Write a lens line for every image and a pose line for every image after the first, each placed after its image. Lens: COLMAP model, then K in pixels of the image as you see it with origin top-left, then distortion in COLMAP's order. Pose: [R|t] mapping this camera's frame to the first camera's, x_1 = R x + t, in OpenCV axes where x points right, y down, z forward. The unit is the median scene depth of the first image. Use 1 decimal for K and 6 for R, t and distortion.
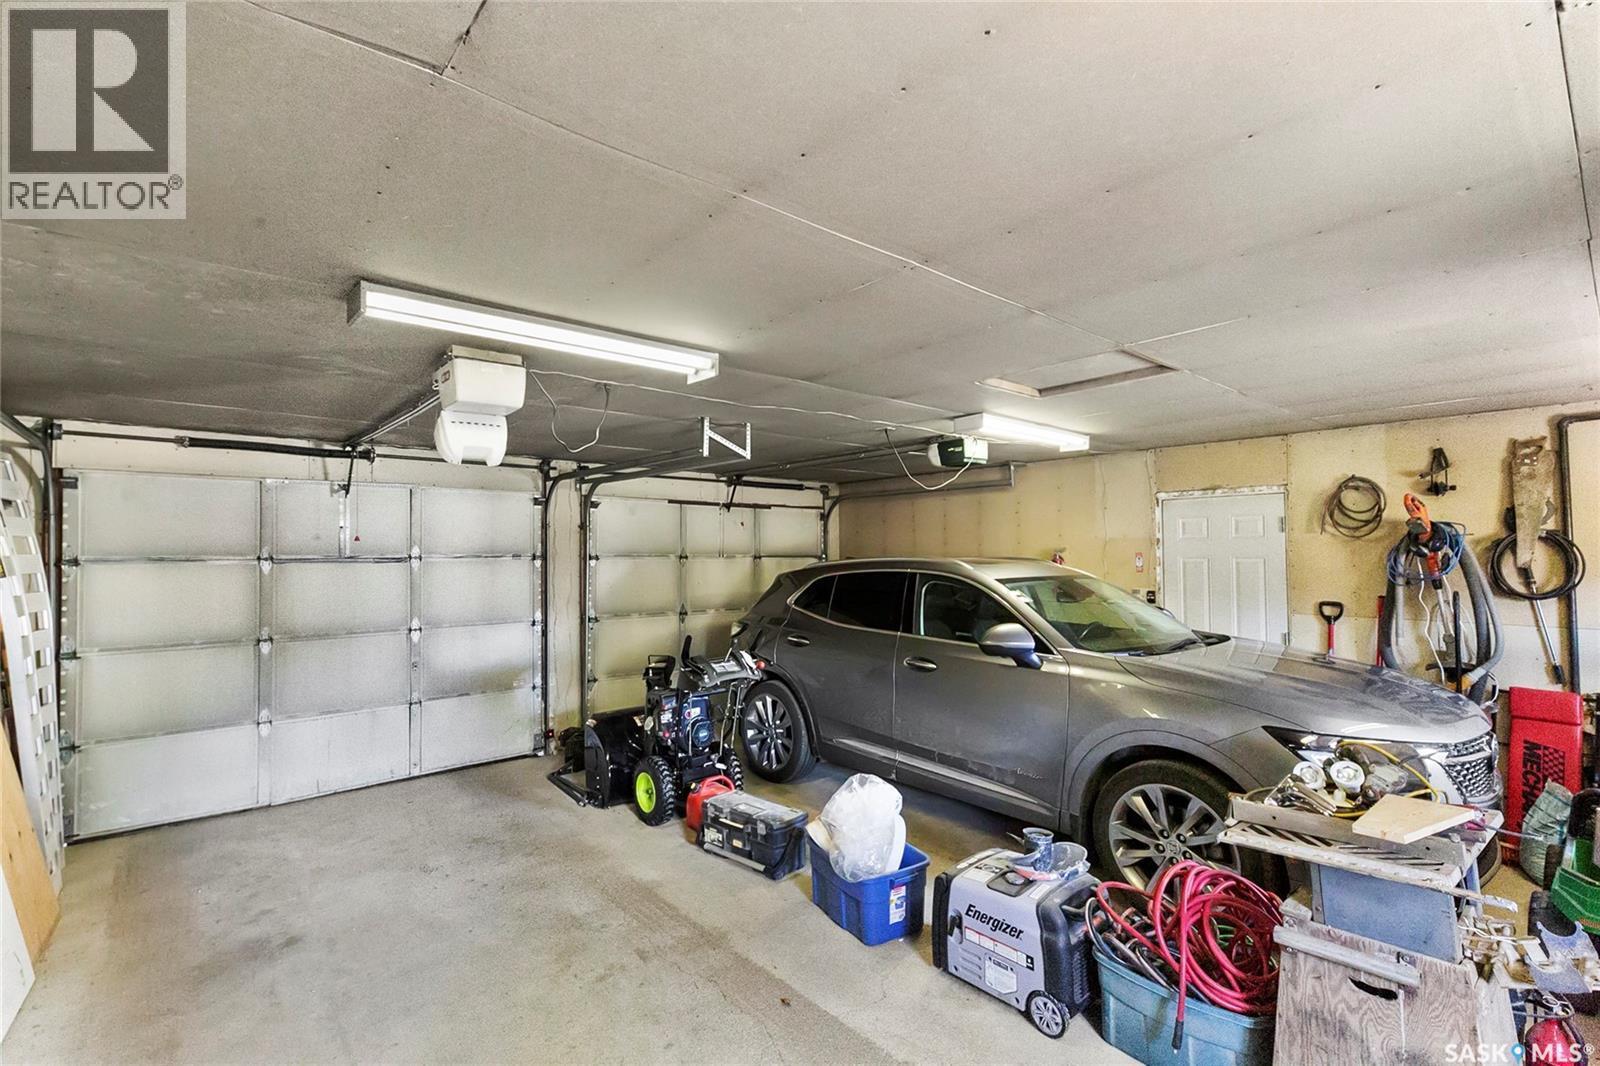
lens RADIAL K [[720.3, 0, 803.2], [0, 720.3, 533.4], [0, 0, 1]] dist [-0.003120, -0.000222]
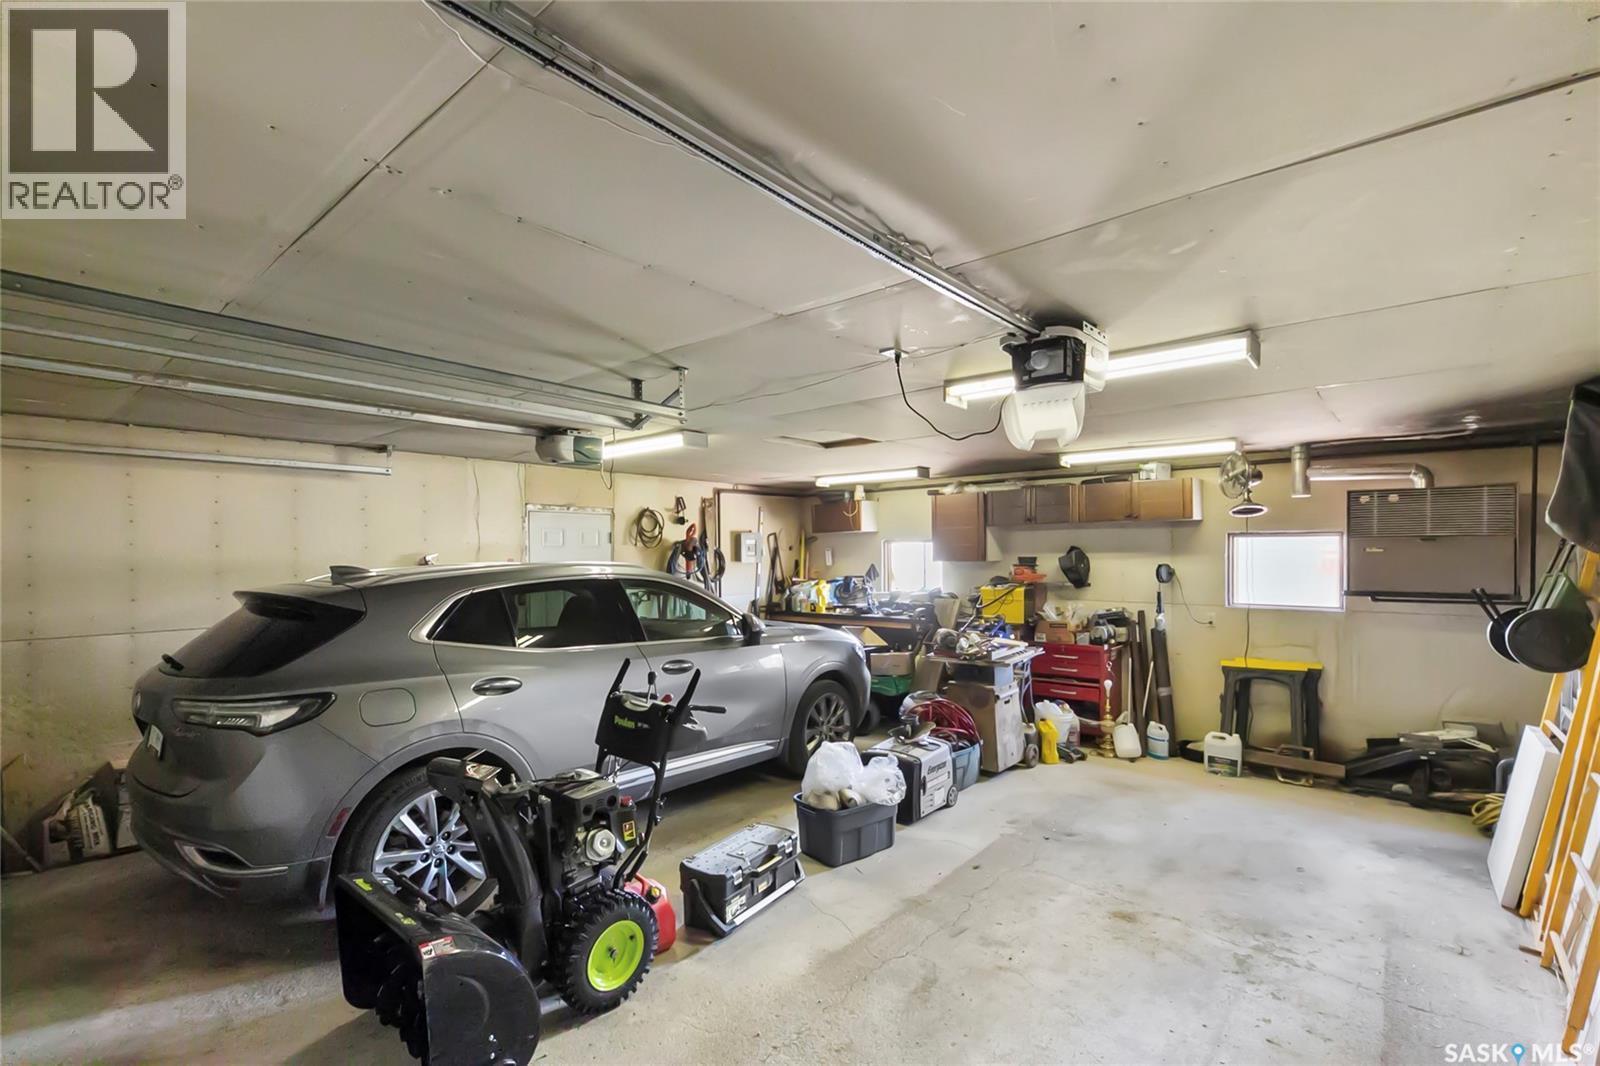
lens RADIAL K [[720.3, 0, 803.6], [0, 720.3, 548.8], [0, 0, 1]] dist [-0.003120, -0.000222]
pose [[-0.150984, 0.006683, 0.988514, -0.888807], [-0.023301, 0.999675, -0.010317, 0.017044], [-0.988262, -0.024591, -0.150779, 0.988733]]
